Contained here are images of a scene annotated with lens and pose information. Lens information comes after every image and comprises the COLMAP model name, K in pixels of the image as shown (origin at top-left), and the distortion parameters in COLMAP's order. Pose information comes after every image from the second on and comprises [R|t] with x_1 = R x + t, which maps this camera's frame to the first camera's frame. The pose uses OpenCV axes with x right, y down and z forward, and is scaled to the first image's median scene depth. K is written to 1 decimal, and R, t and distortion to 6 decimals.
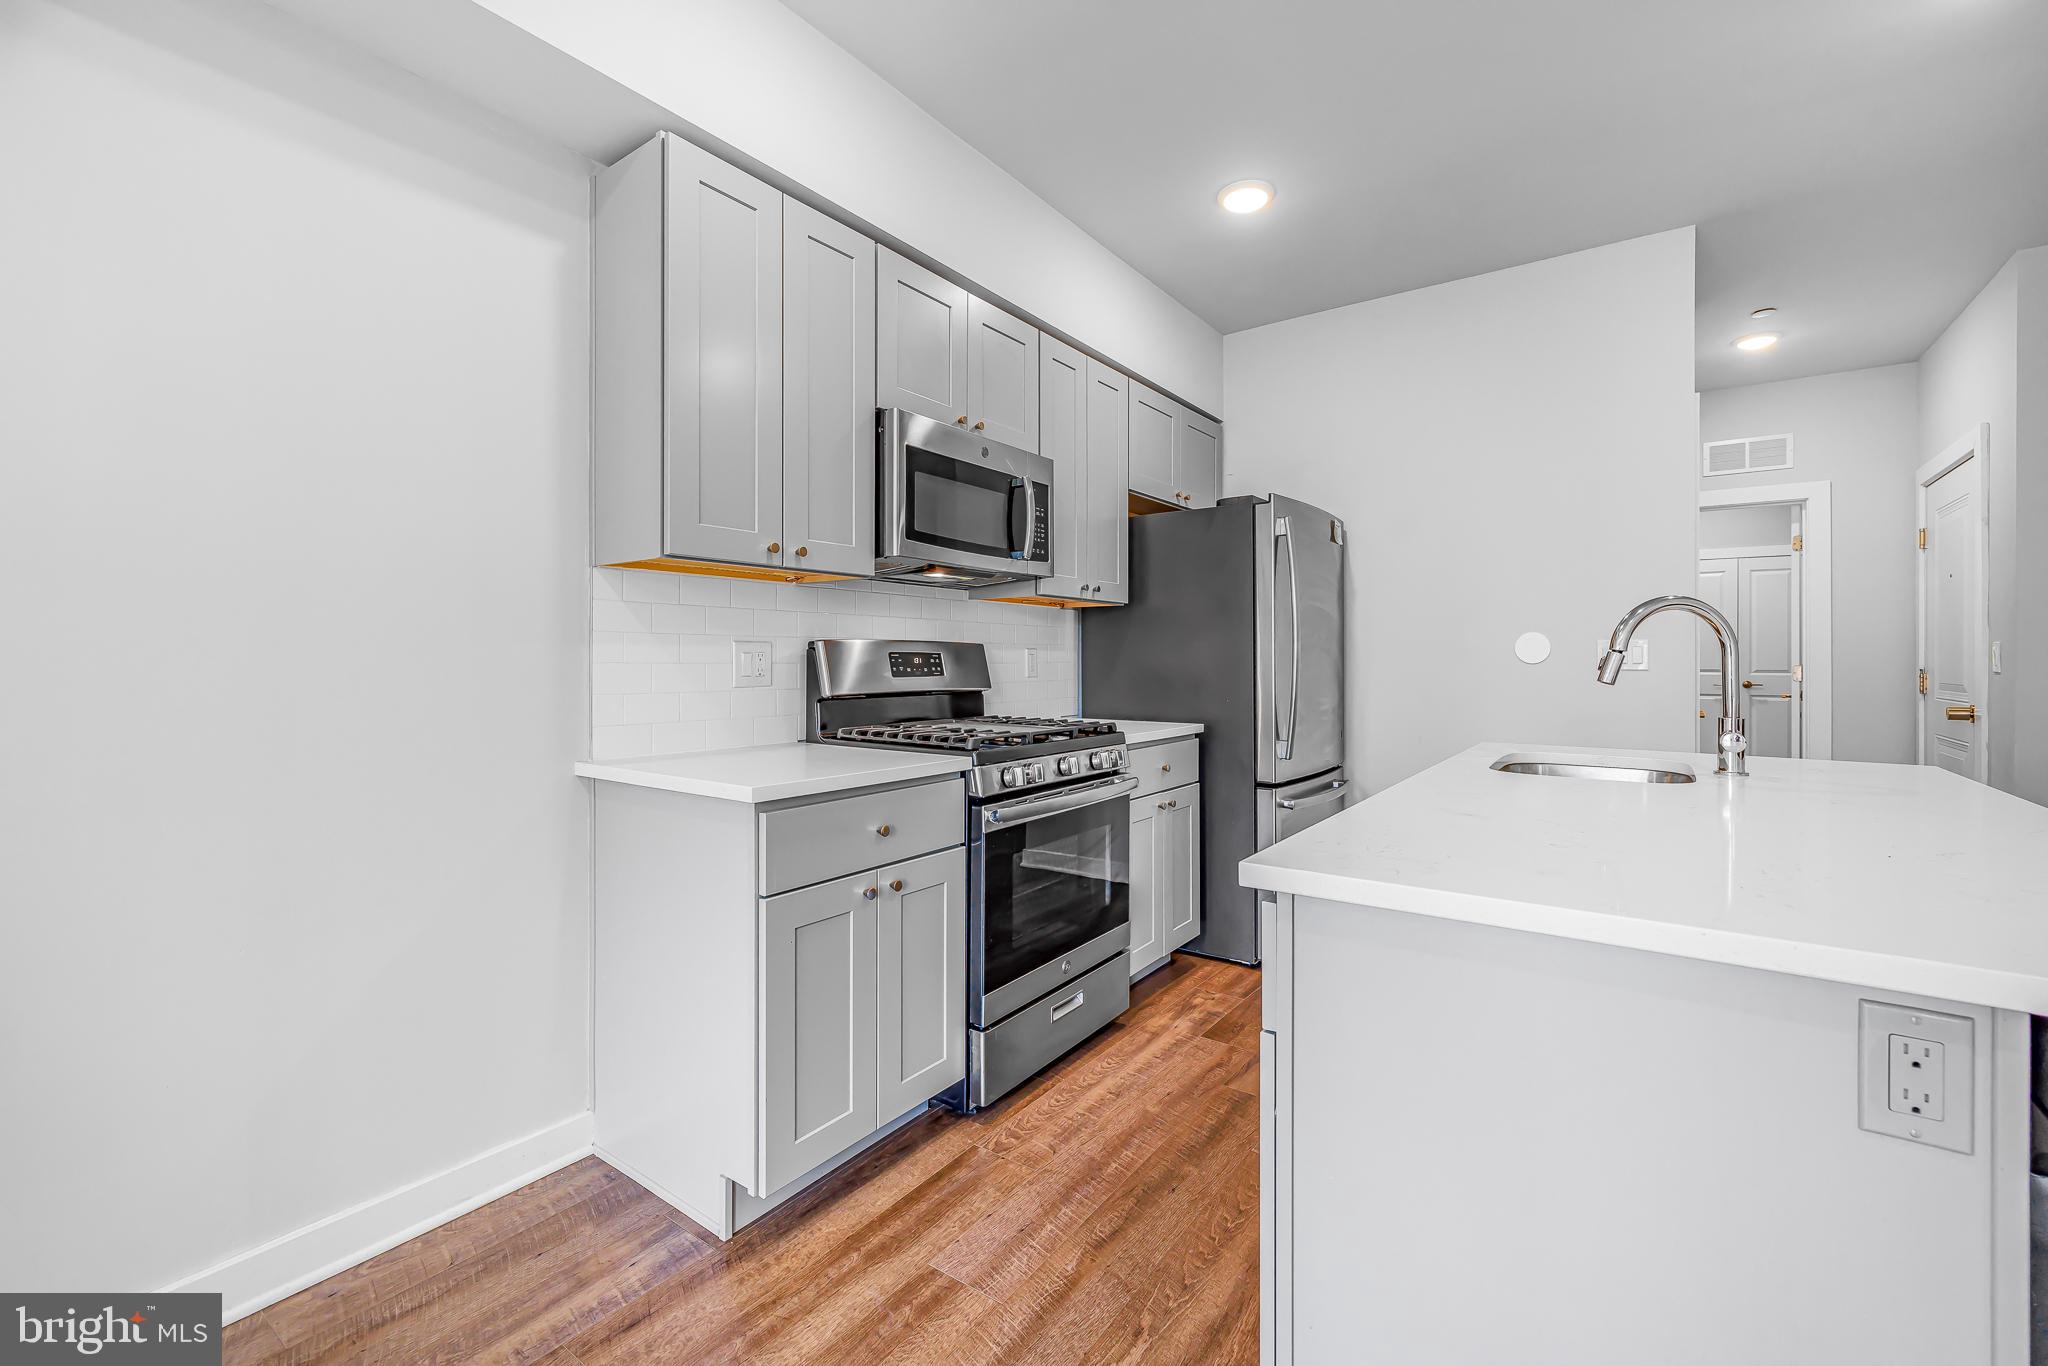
lens RADIAL K [[874.6, 0, 1033.4], [0, 874.6, 655.1], [0, 0, 1]] dist [-0.001530, 0.000252]
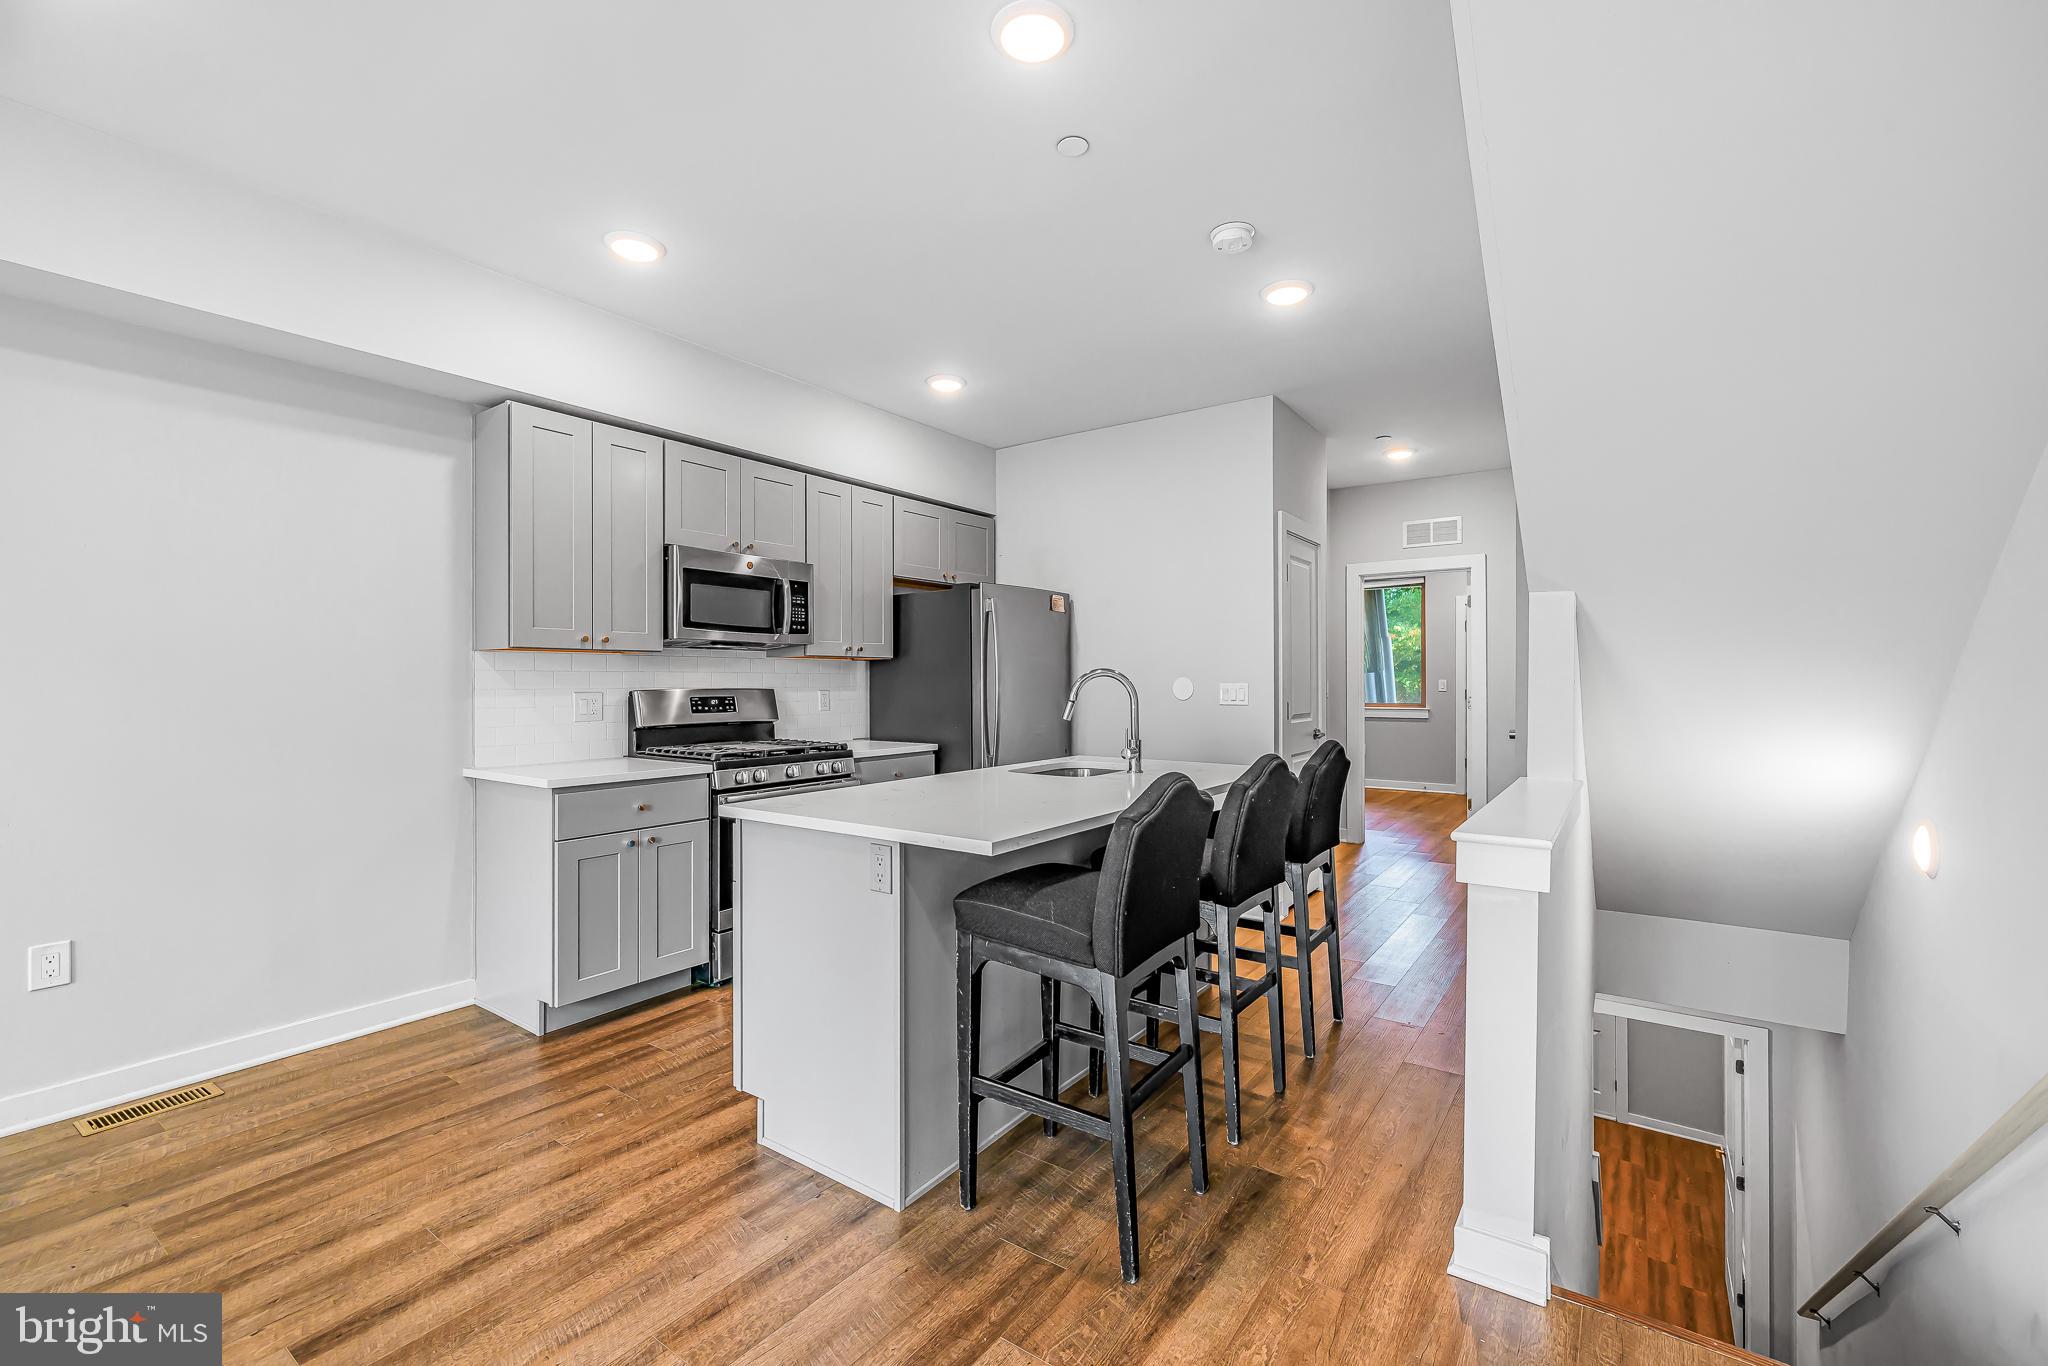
lens RADIAL K [[866.2, 0, 1023.3], [0, 866.2, 674.8], [0, 0, 1]] dist [0.000865, 0.000510]
pose [[0.999973, -0.003015, 0.006653, 0.448936], [0.003025, 0.999994, -0.001494, -0.042378], [-0.006648, 0.001514, 0.999977, -0.555172]]
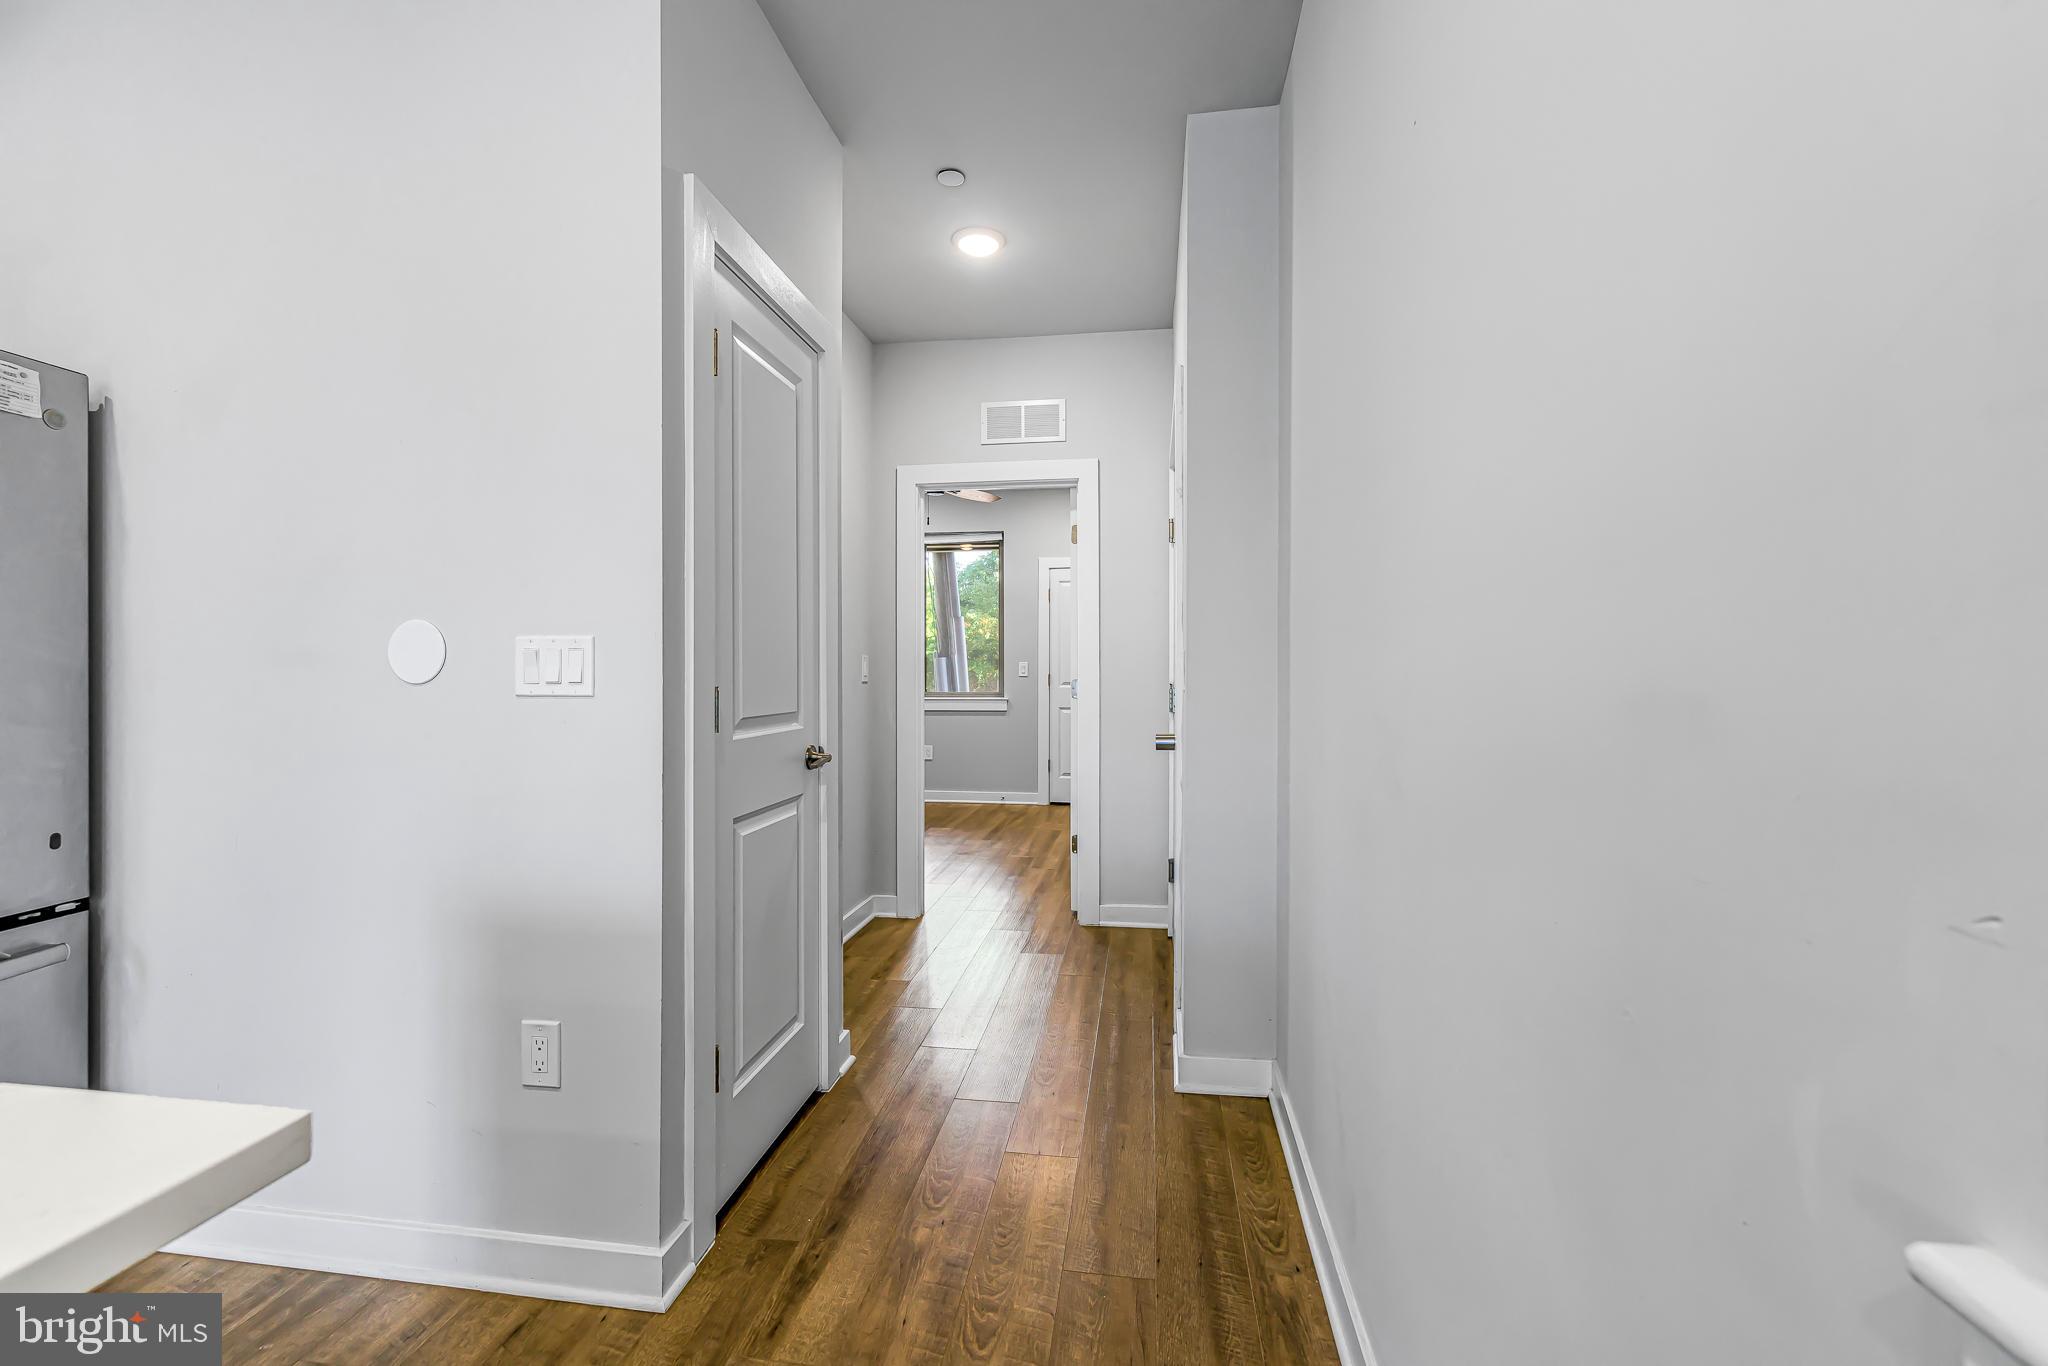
lens RADIAL K [[866.2, 0, 1023.3], [0, 866.2, 674.8], [0, 0, 1]] dist [0.000865, 0.000510]
pose [[0.888589, -0.003961, 0.458688, 0.947634], [0.000340, 0.999968, 0.007975, 0.001762], [-0.458705, -0.006930, 0.888562, 0.596562]]
